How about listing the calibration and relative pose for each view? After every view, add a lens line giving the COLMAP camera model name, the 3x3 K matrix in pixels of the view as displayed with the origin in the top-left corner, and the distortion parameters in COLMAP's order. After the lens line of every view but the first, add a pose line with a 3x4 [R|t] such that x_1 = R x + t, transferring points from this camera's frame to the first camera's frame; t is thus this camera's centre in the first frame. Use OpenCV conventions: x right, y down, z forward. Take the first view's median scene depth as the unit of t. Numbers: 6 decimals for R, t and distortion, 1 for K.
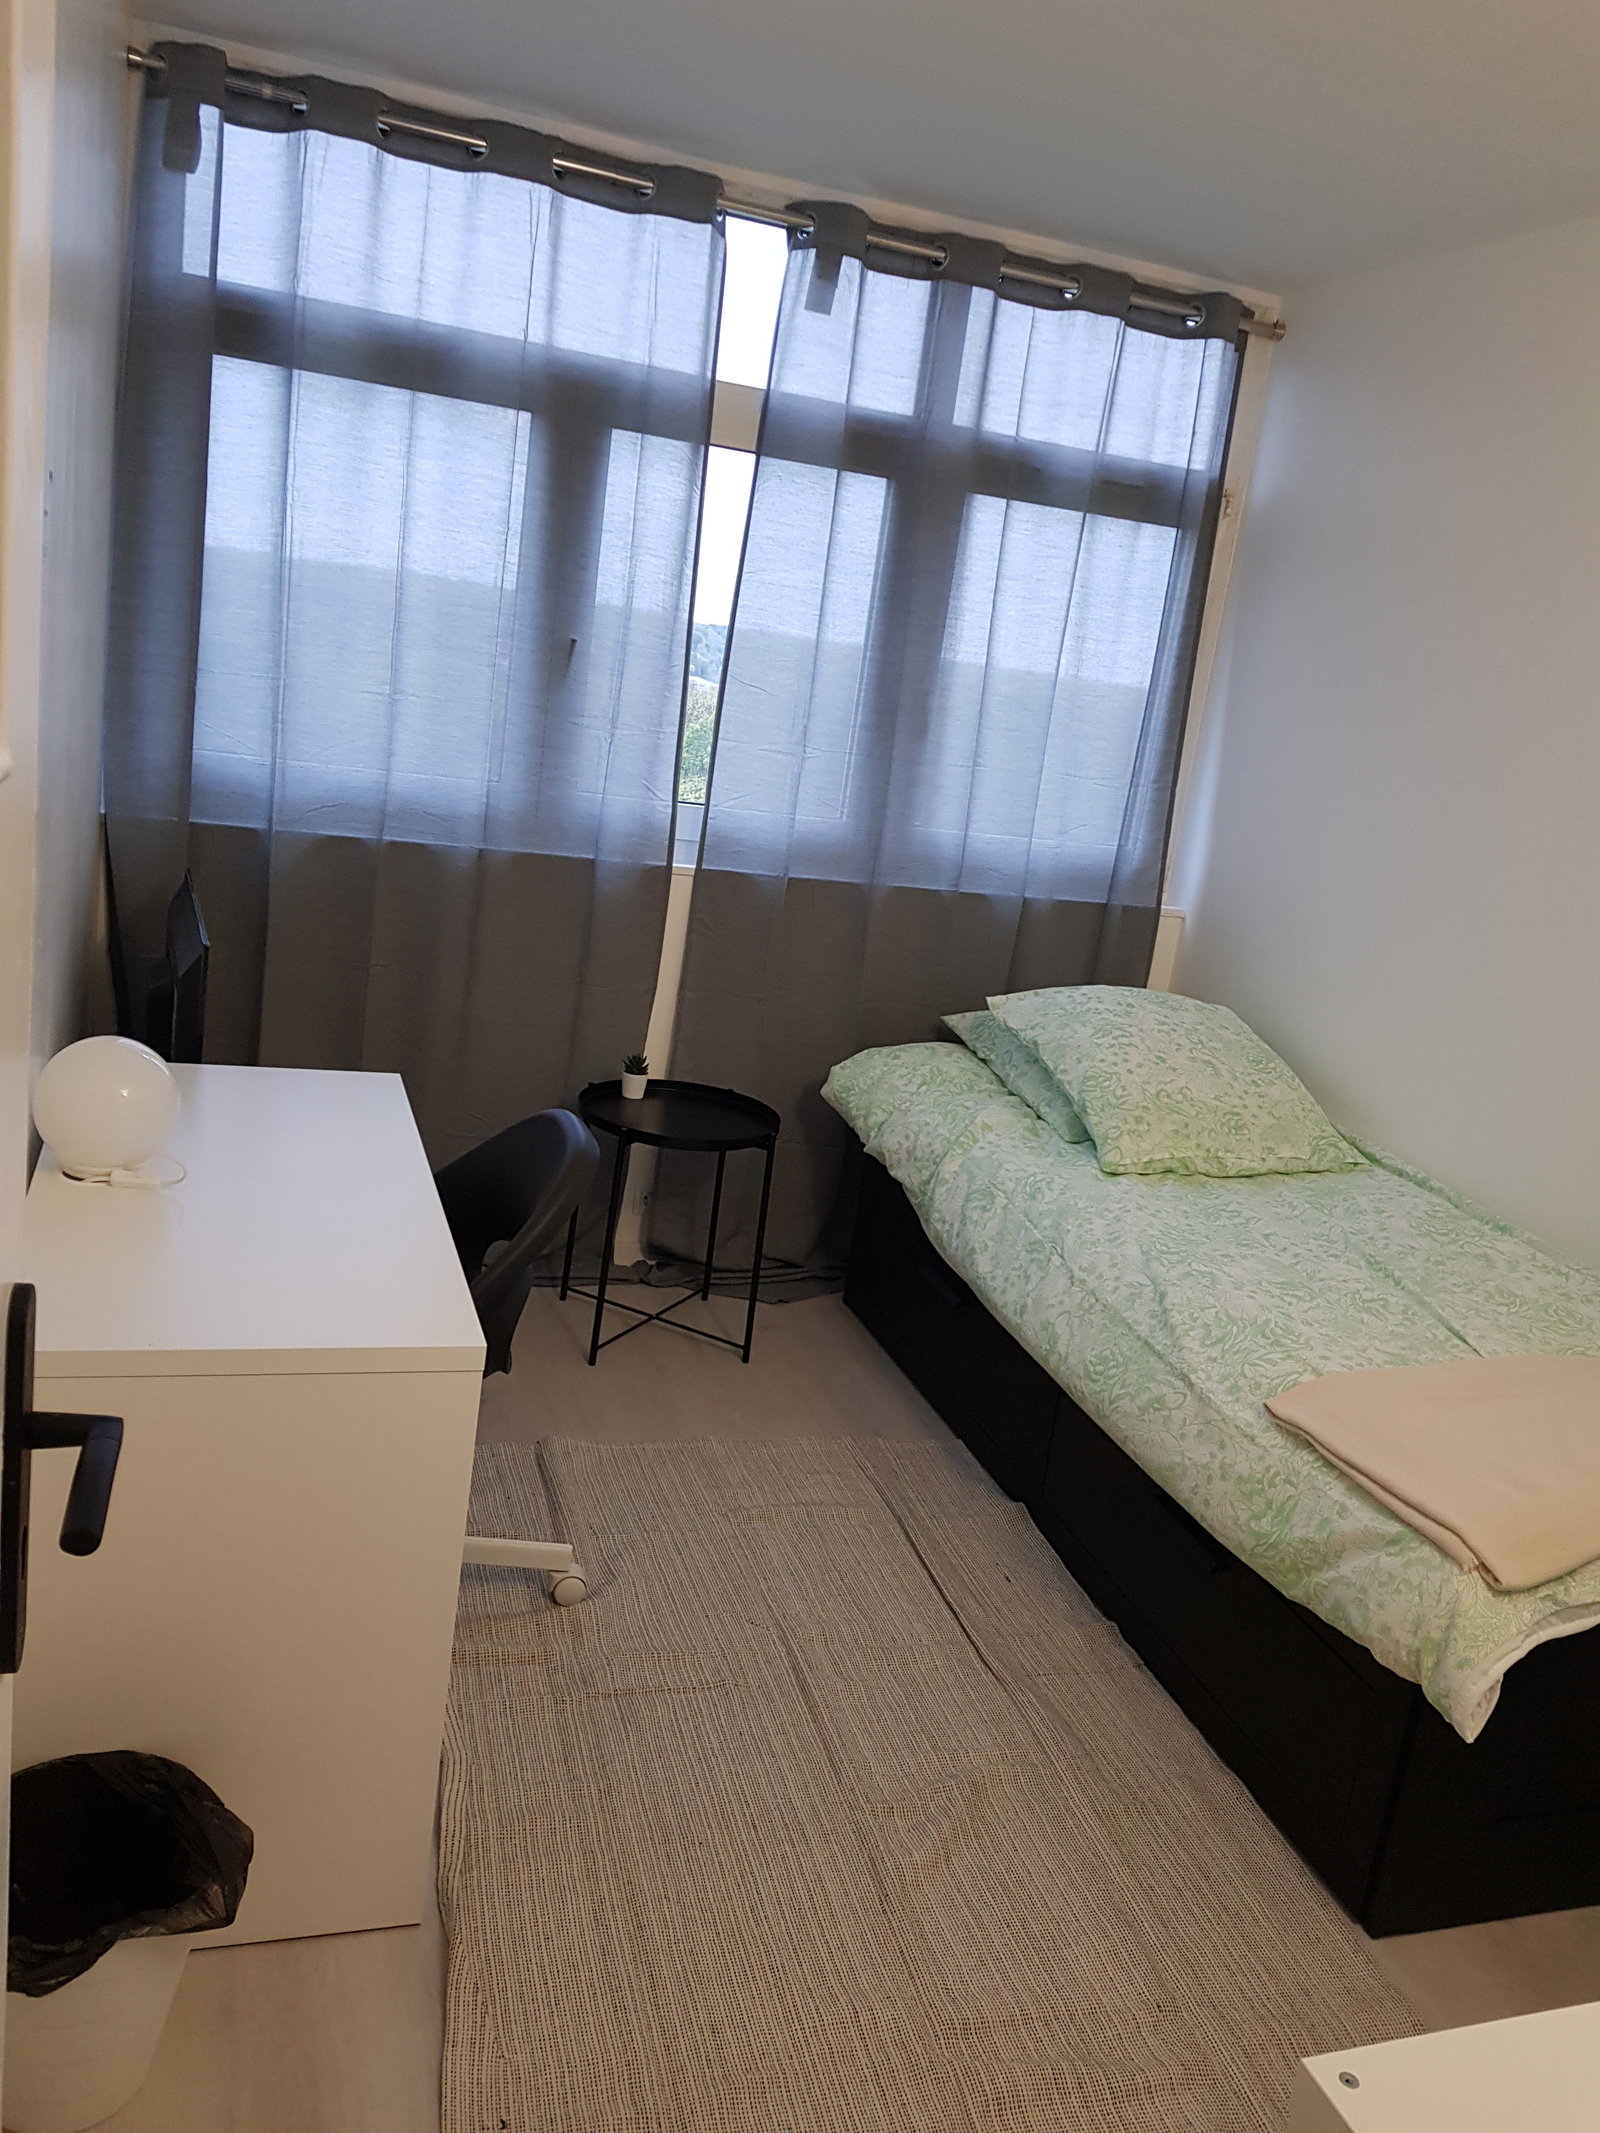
lens RADIAL K [[1643.6, 0, 809.6], [0, 1643.6, 1055.2], [0, 0, 1]] dist [0.042420, -0.046305]
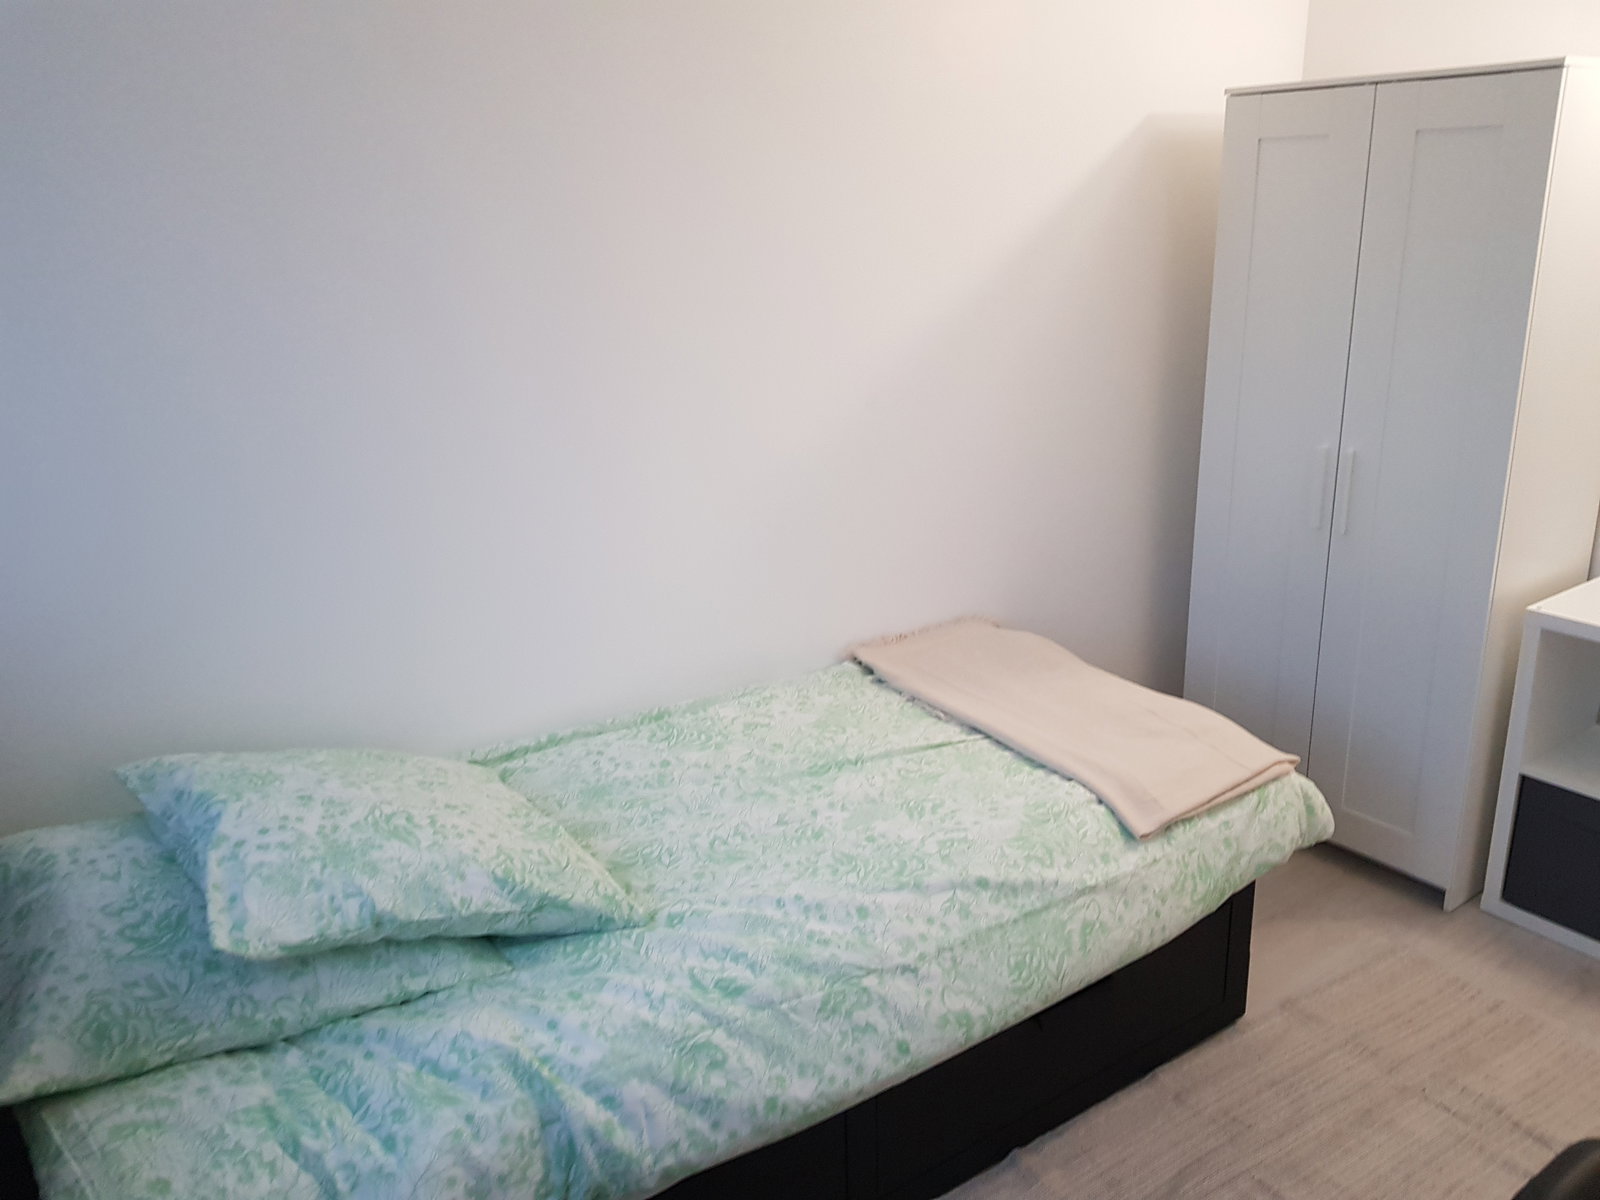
lens RADIAL K [[1232.9, 0, 798.6], [0, 1232.9, 598.3], [0, 0, 1]] dist [0.042420, -0.046305]
pose [[-0.275922, -0.409770, 0.869457, -0.339318], [0.223610, 0.852388, 0.472687, -0.382692], [-0.934808, 0.324844, -0.143564, 1.158156]]
